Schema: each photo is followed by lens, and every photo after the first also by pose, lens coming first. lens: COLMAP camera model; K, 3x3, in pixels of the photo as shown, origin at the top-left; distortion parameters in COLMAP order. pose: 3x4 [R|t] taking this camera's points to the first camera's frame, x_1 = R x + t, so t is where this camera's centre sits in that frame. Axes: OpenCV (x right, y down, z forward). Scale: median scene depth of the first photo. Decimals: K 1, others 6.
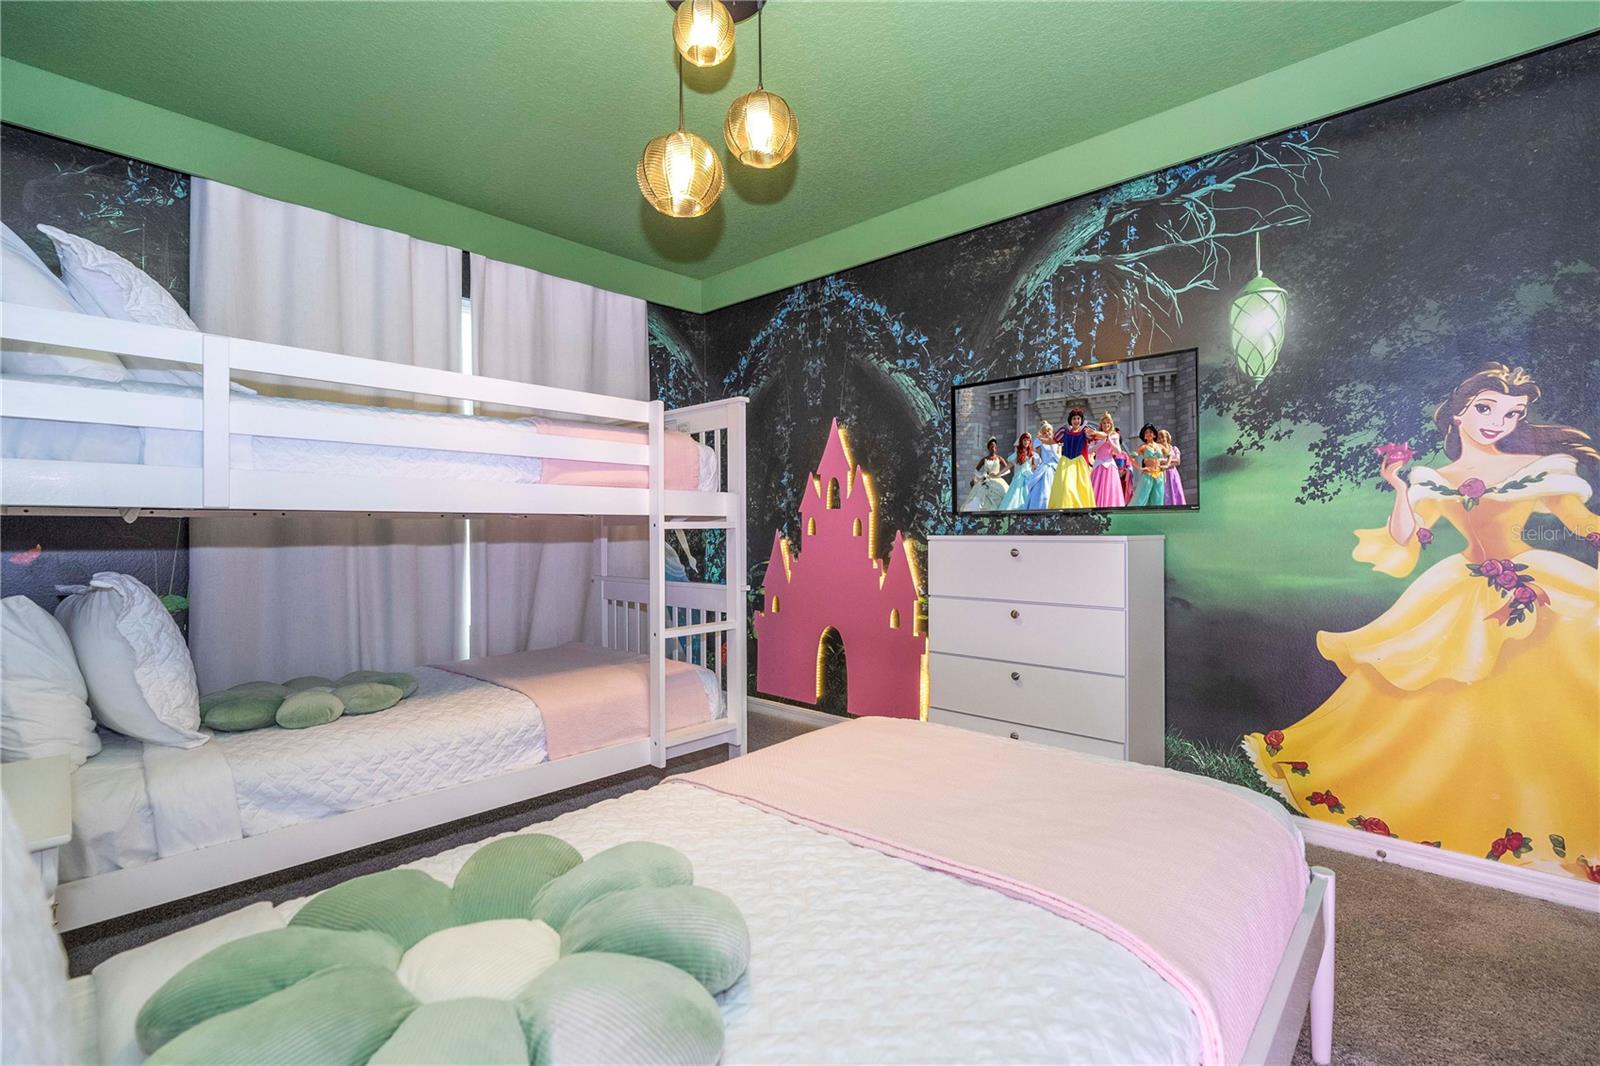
lens RADIAL K [[733.4, 0, 797.1], [0, 733.4, 533.9], [0, 0, 1]] dist [-0.002585, -0.001451]
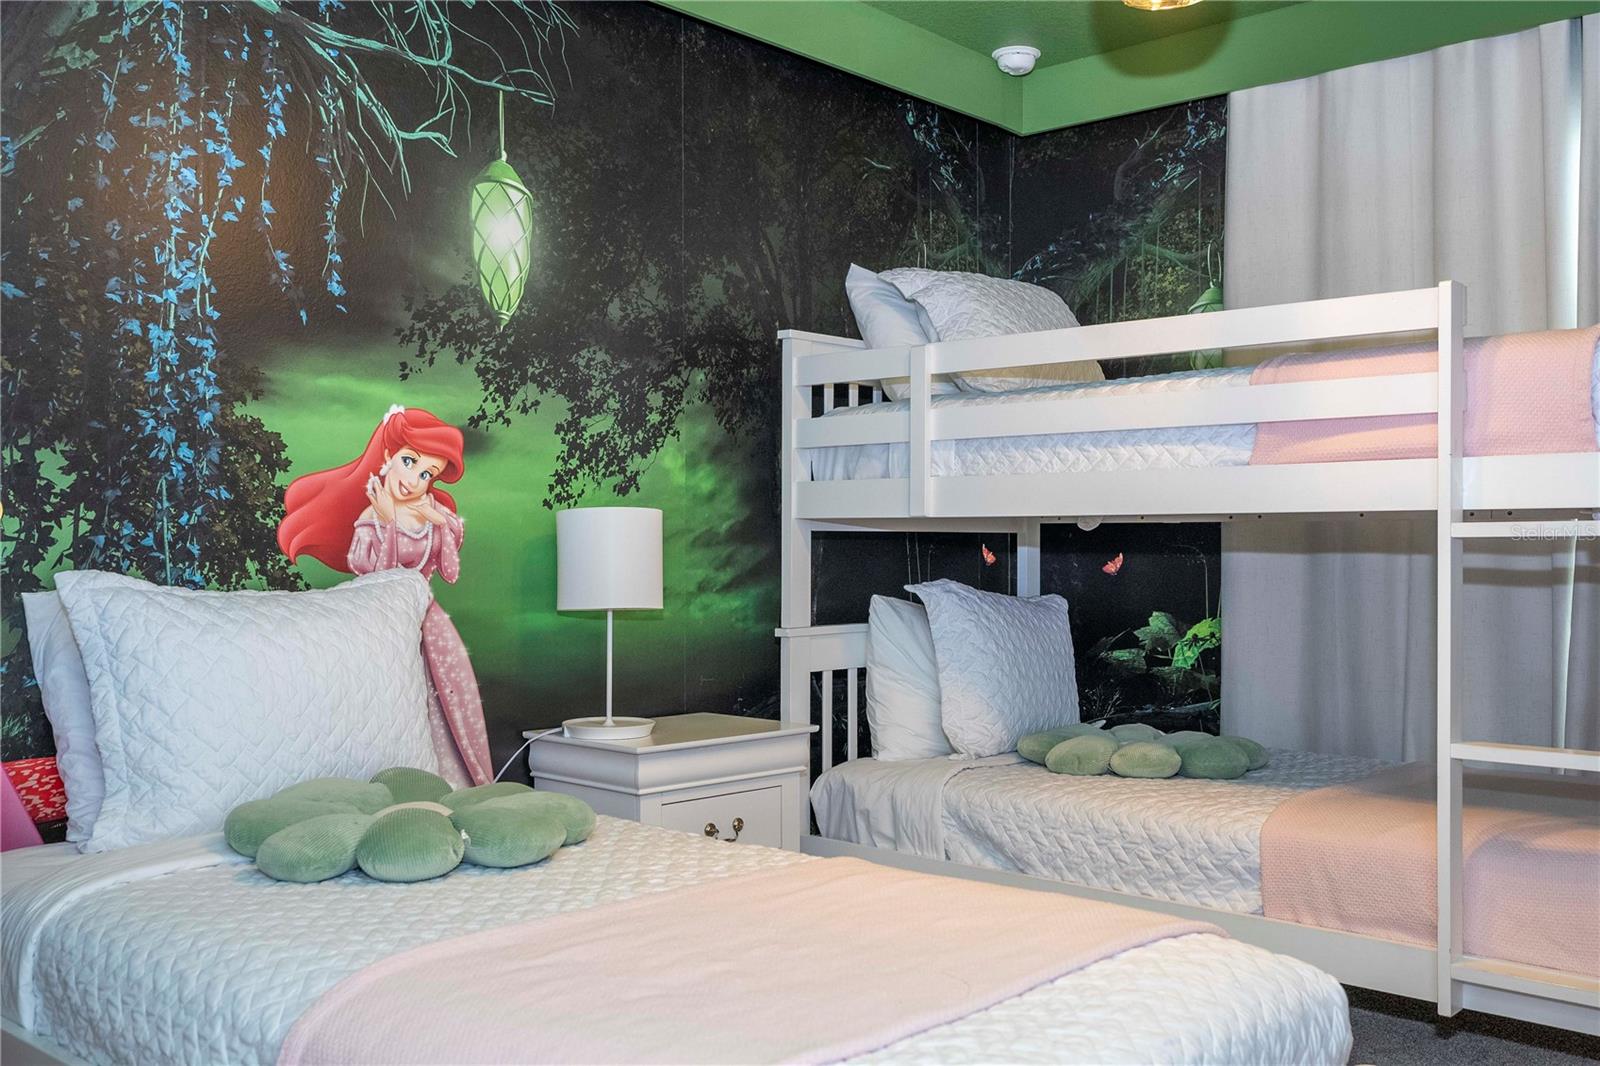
lens RADIAL K [[1491.5, 0, 804.6], [0, 1491.5, 539.3], [0, 0, 1]] dist [0.005113, 0.000000]
pose [[-0.005454, 0.006138, 0.999966, -0.695519], [0.010925, 0.999922, -0.006079, -0.000661], [-0.999925, 0.010892, -0.005520, 0.729443]]
